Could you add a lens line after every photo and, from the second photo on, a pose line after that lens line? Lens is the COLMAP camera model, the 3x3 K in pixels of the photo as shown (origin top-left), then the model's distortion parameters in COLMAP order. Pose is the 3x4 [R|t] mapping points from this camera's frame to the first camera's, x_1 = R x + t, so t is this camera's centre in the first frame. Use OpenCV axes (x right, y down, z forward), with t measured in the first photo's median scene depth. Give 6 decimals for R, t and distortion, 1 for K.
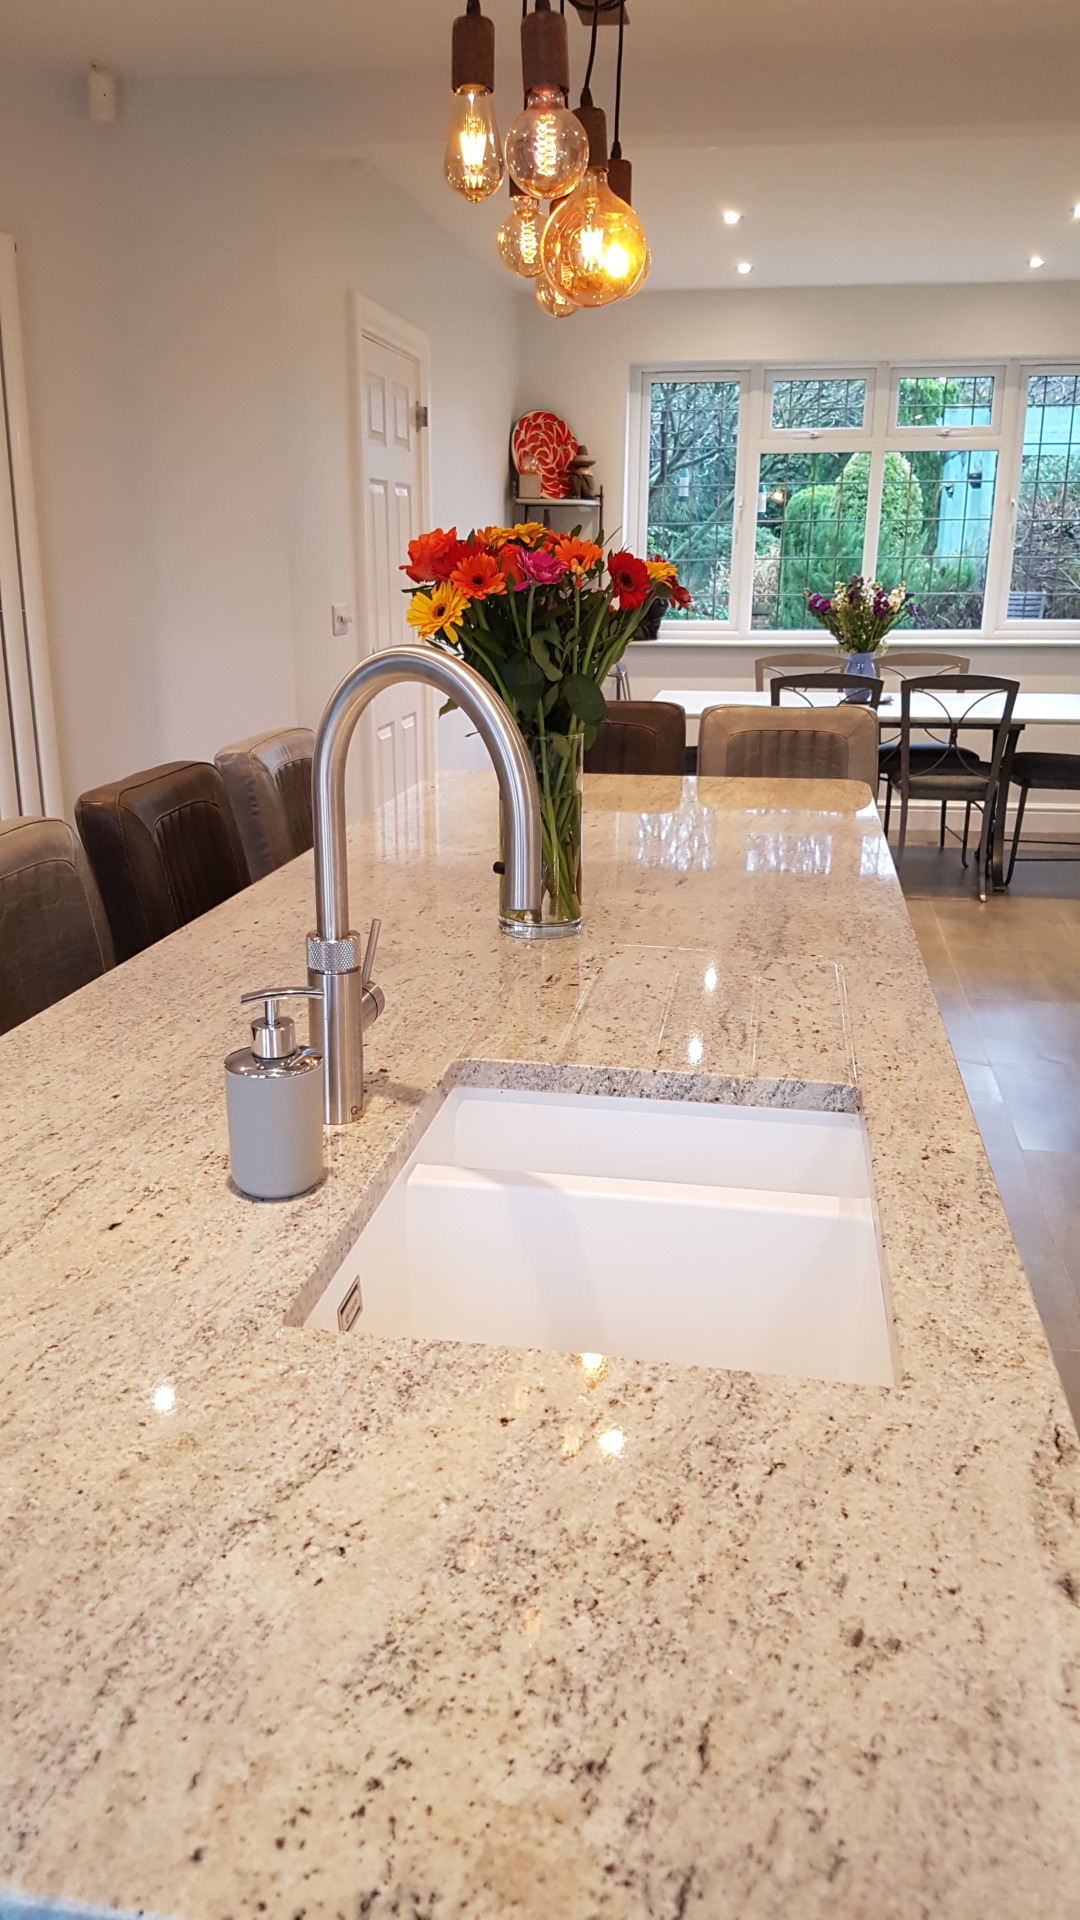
lens RADIAL K [[1446.7, 0, 540.0], [0, 1446.7, 960.0], [0, 0, 1]] dist [0.232068, -0.386046]
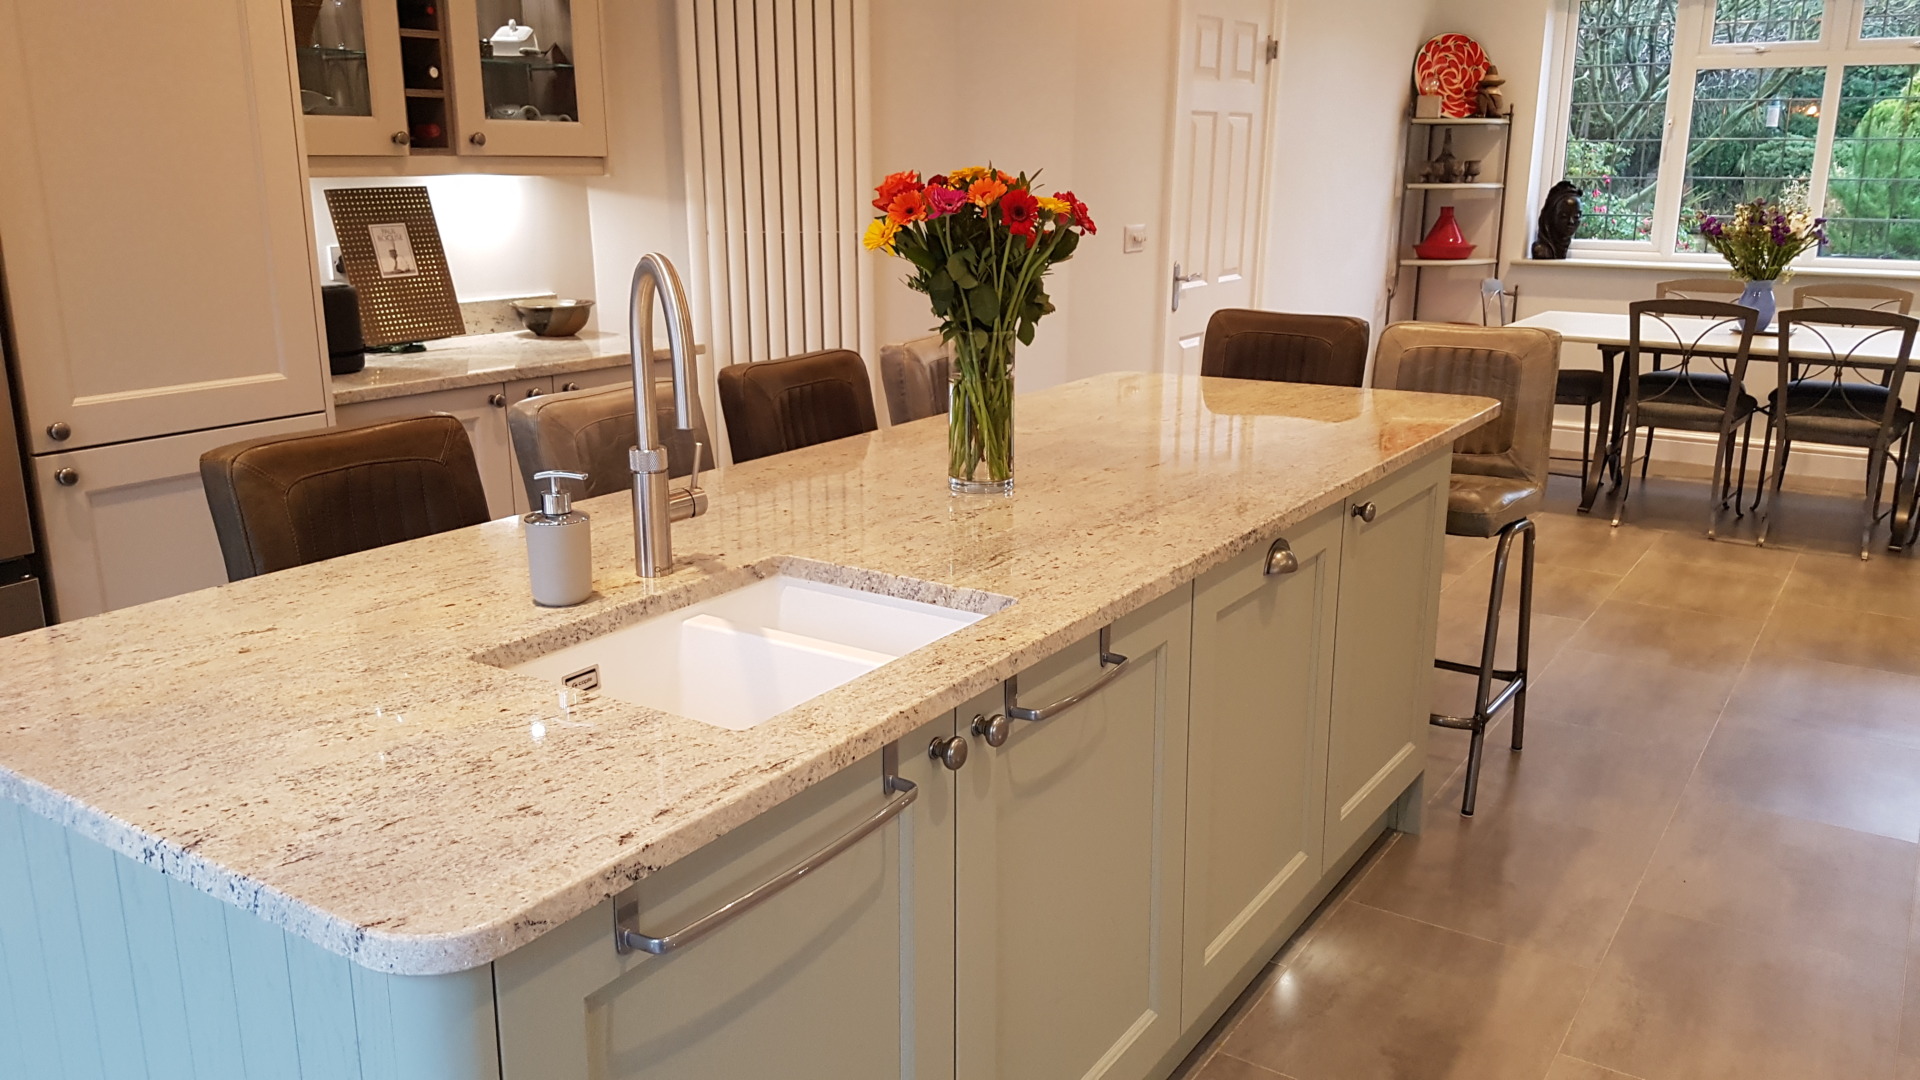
lens RADIAL K [[1447.1, 0, 963.3], [0, 1447.1, 552.8], [0, 0, 1]] dist [0.242359, -0.451243]
pose [[0.912314, 0.099329, -0.397262, 0.277637], [-0.106109, 0.994342, 0.004941, 0.017380], [0.395505, 0.037645, 0.917692, -0.087216]]
